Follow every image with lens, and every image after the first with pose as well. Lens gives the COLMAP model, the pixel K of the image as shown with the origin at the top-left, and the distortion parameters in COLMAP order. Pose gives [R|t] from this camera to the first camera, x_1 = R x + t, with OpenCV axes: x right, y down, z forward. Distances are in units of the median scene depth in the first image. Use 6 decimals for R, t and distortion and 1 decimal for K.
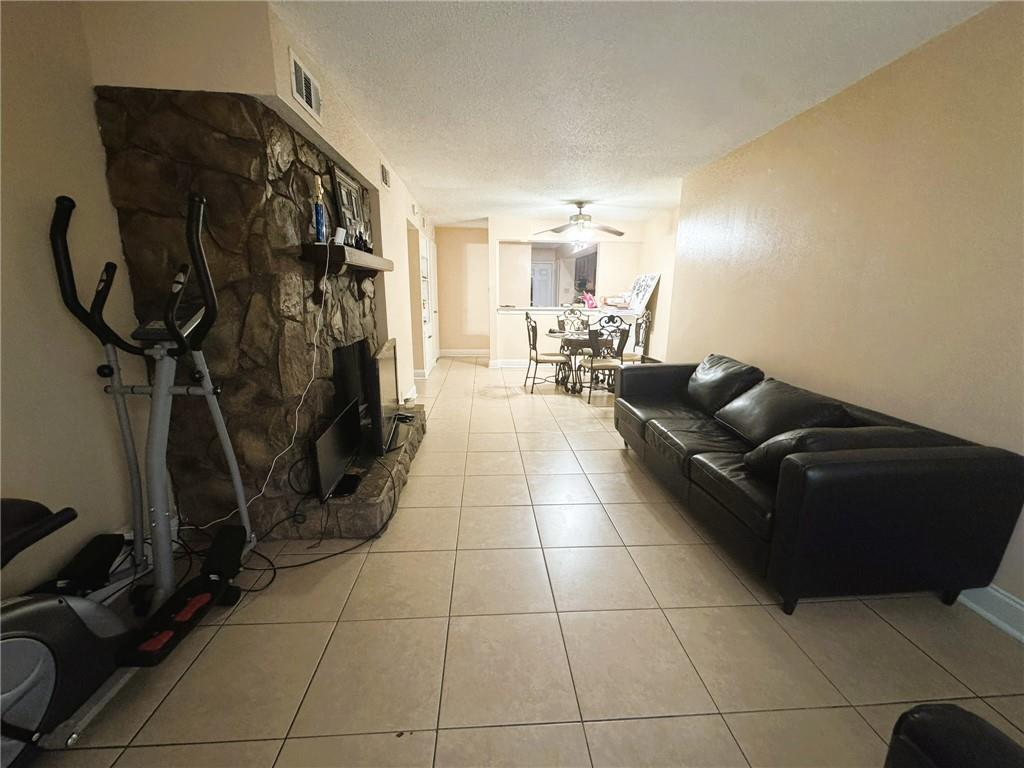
lens RADIAL K [[411.5, 0, 512.0], [0, 411.5, 384.0], [0, 0, 1]] dist [-0.001873, -0.000108]
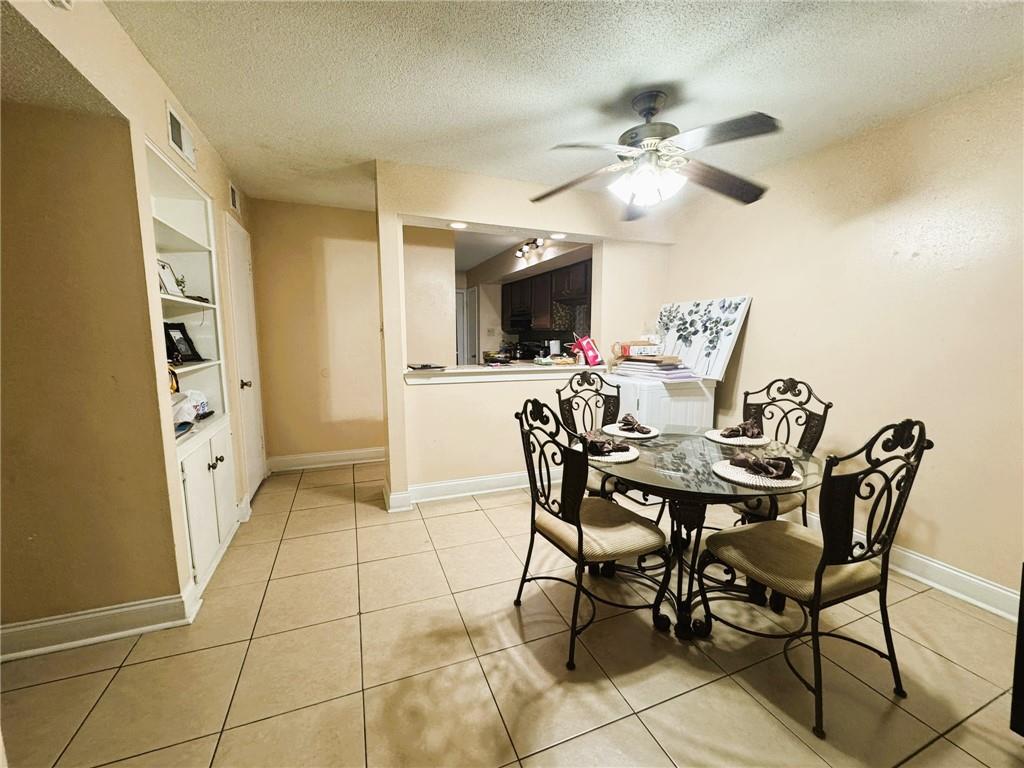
lens RADIAL K [[411.5, 0, 512.0], [0, 411.5, 384.0], [0, 0, 1]] dist [-0.001873, -0.000108]
pose [[0.951554, -0.039484, 0.304938, -0.059445], [0.069215, 0.993774, -0.087310, -0.124157], [-0.299592, 0.104186, 0.948362, 0.547415]]
